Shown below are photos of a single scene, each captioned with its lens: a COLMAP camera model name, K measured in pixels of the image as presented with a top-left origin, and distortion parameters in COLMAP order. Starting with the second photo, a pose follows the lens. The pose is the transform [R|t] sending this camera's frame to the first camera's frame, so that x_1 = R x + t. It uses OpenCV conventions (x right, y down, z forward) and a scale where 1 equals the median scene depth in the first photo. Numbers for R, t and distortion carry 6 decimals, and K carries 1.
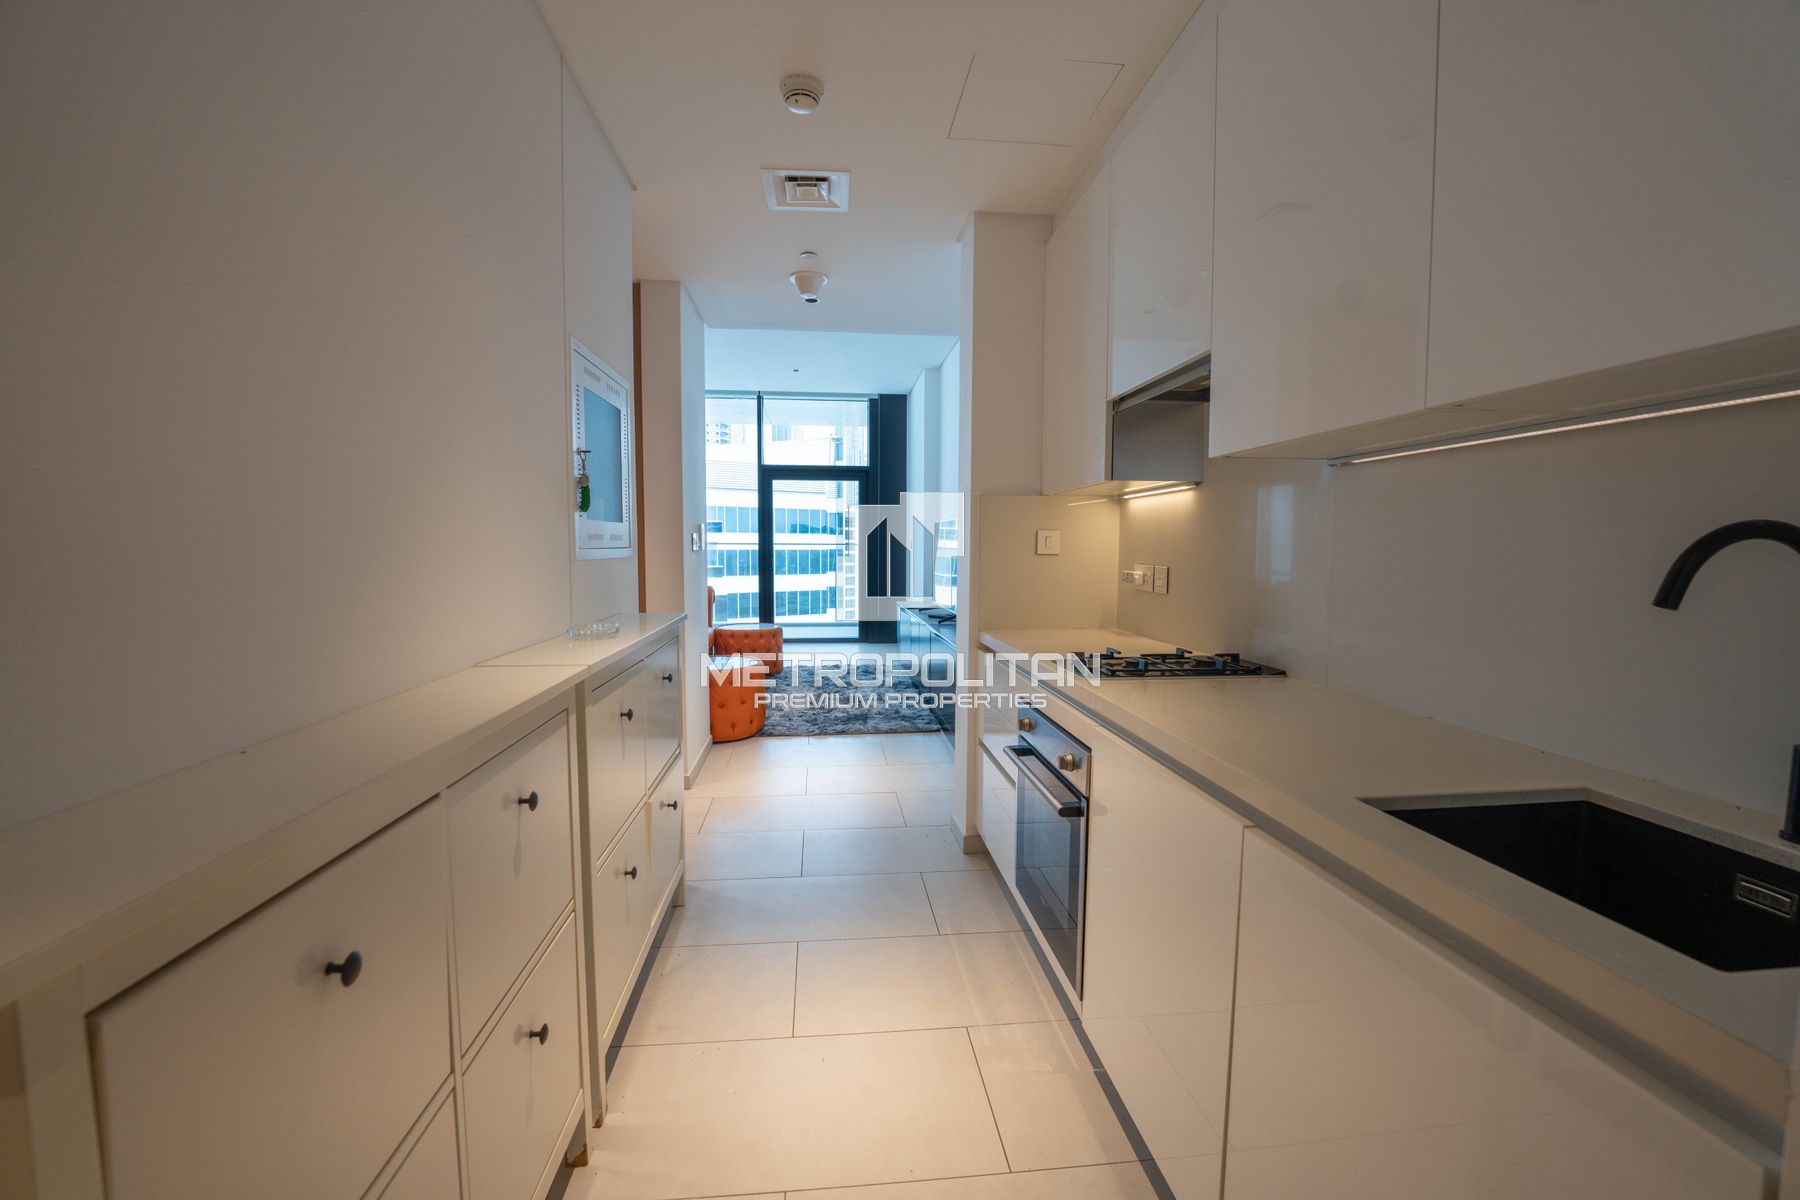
lens RADIAL K [[731.0, 0, 894.2], [0, 731.0, 600.0], [0, 0, 1]] dist [-0.030132, 0.003886]
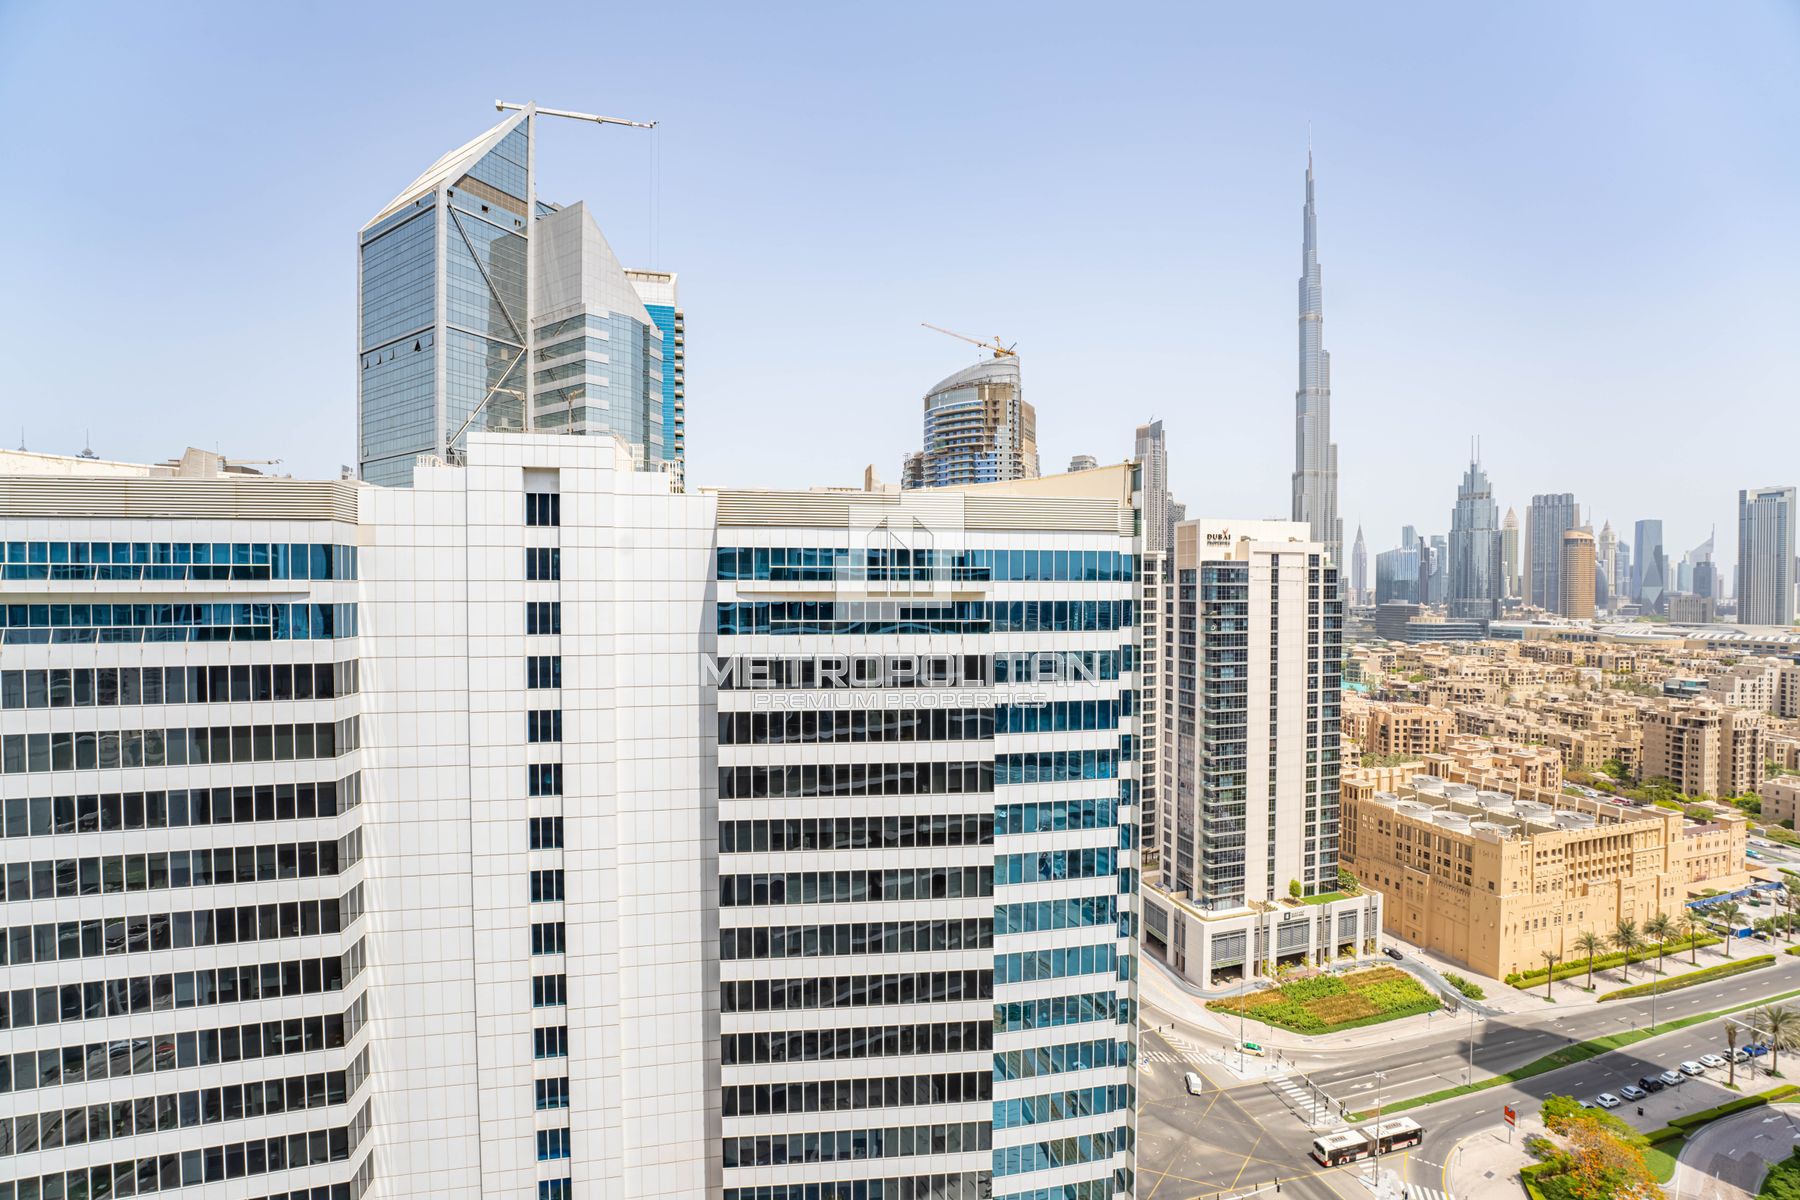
lens RADIAL K [[729.9, 0, 890.3], [0, 729.9, 600.9], [0, 0, 1]] dist [-0.033595, 0.005630]
pose [[0.919609, -0.000071, -0.392835, -0.105225], [-0.023473, 0.998203, -0.055130, -0.201842], [0.392133, 0.059919, 0.917955, 1.846006]]
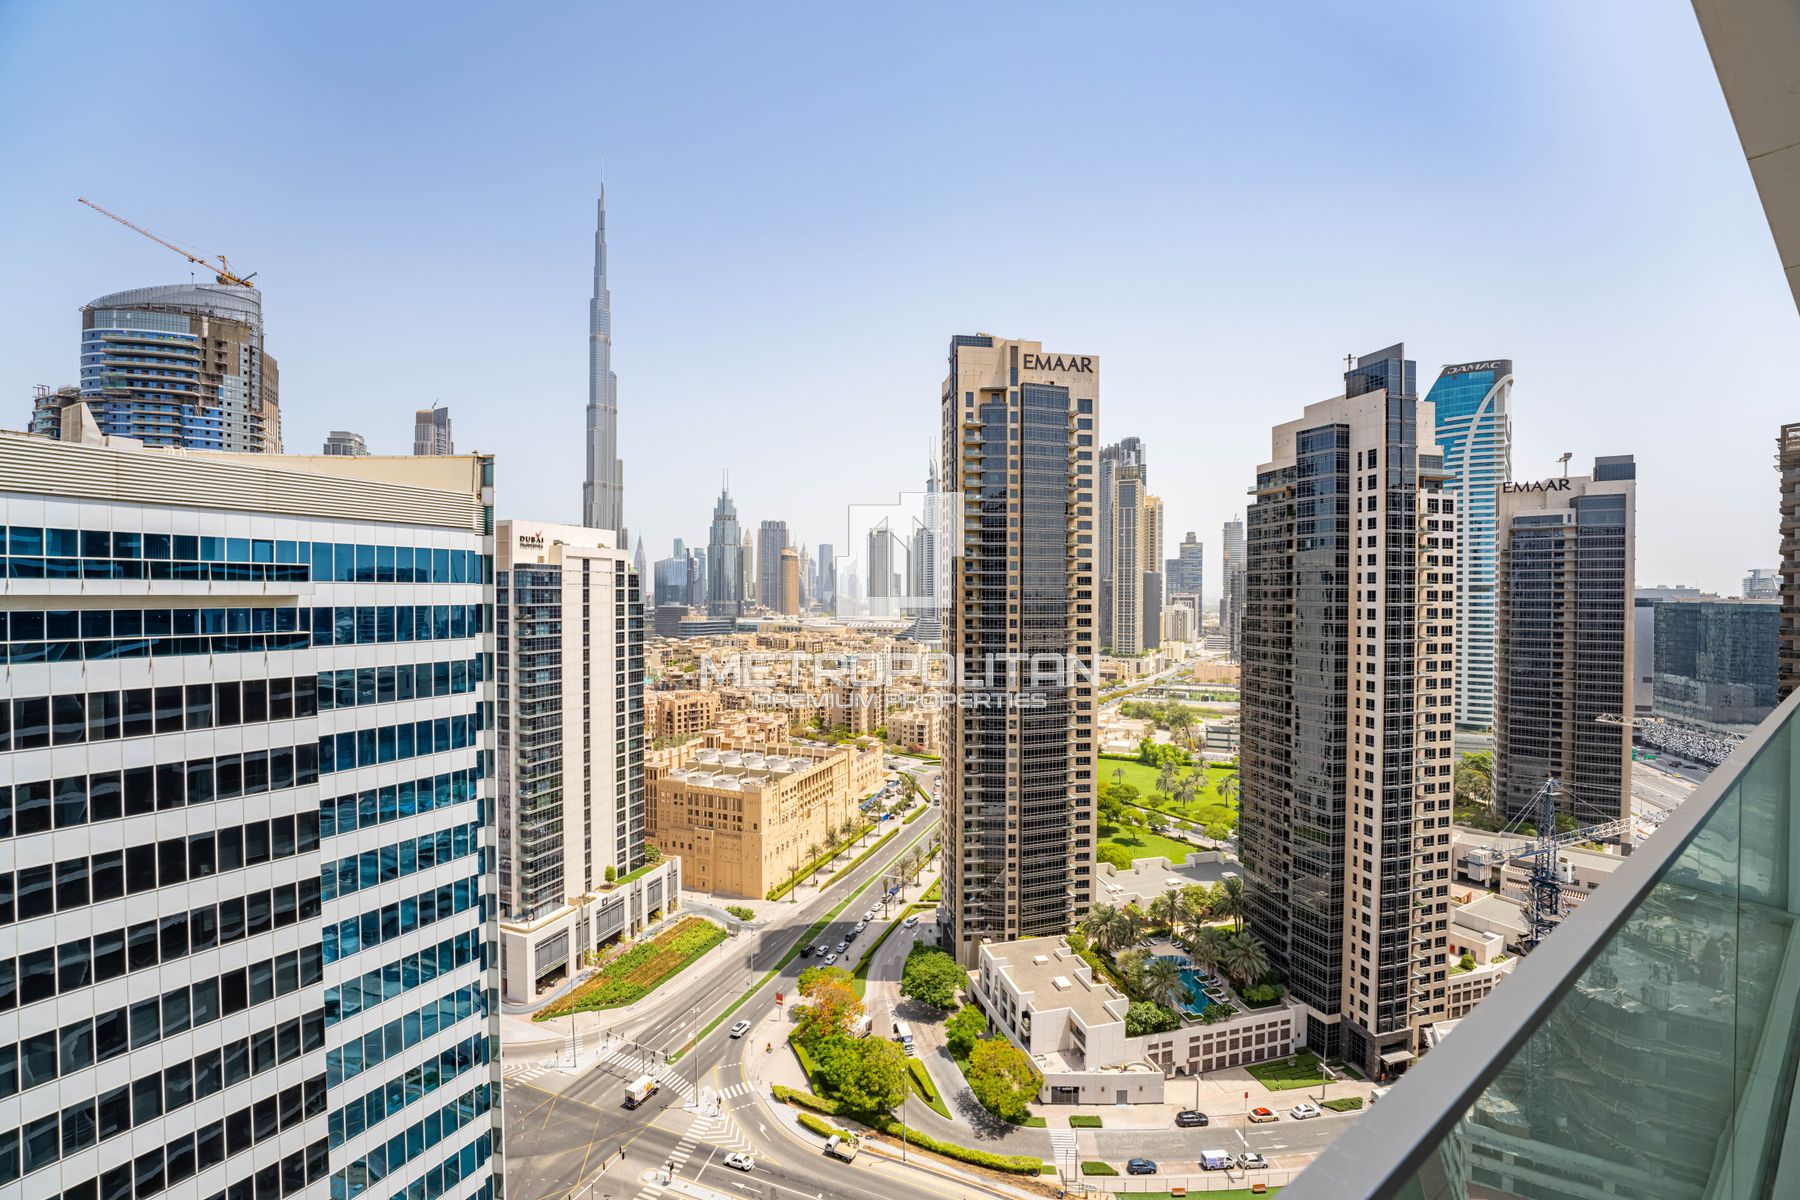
lens RADIAL K [[731.0, 0, 894.2], [0, 731.0, 600.0], [0, 0, 1]] dist [-0.030132, 0.003886]
pose [[0.871923, -0.008935, 0.489561, -0.930813], [0.039987, 0.997793, -0.053008, -0.198302], [-0.488007, 0.065795, 0.870356, 1.764650]]
